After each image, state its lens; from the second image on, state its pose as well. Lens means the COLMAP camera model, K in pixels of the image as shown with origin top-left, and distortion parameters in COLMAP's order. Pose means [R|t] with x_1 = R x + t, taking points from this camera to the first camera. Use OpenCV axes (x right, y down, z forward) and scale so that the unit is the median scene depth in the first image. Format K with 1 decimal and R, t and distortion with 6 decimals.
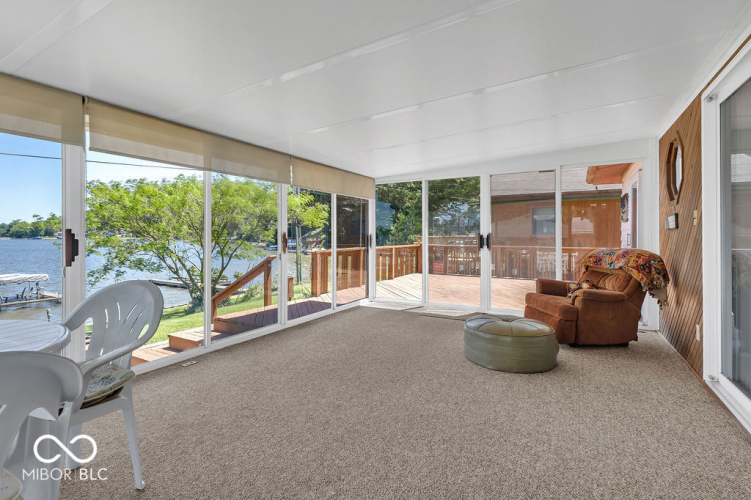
lens RADIAL K [[355.3, 0, 377.9], [0, 355.3, 229.3], [0, 0, 1]] dist [-0.000051, 0.000089]
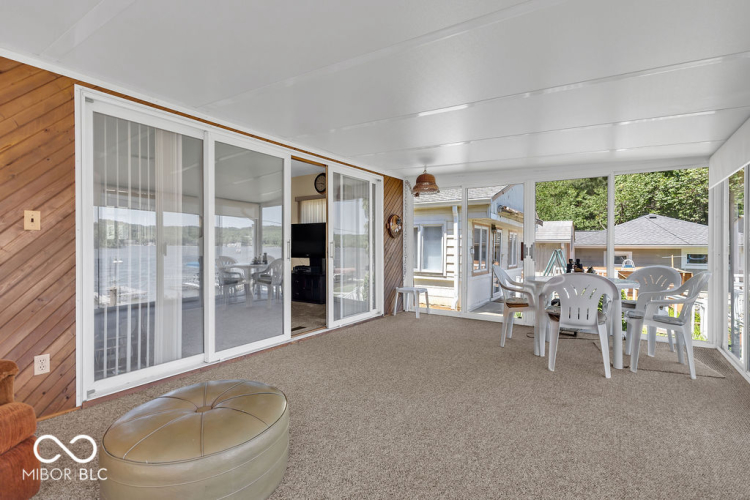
lens RADIAL K [[354.2, 0, 378.3], [0, 354.2, 242.2], [0, 0, 1]] dist [0.001348, 0.000011]
pose [[-0.996385, -0.001563, 0.084933, 0.079958], [-0.004225, 0.999505, -0.031174, 0.038719], [-0.084842, -0.031420, -0.995899, 1.824467]]
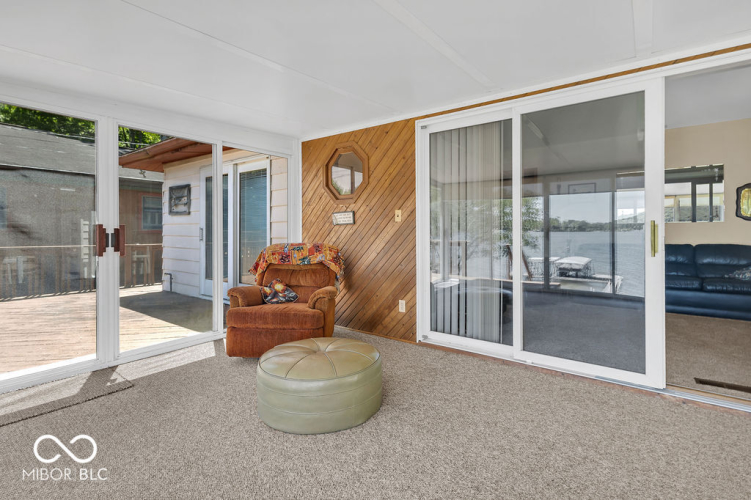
lens RADIAL K [[355.3, 0, 377.9], [0, 355.3, 229.3], [0, 0, 1]] dist [-0.000051, 0.000089]
pose [[0.133470, 0.002930, 0.991049, -0.391738], [-0.019364, 0.999812, -0.000348, 0.017932], [-0.990864, -0.019144, 0.133501, 0.963943]]
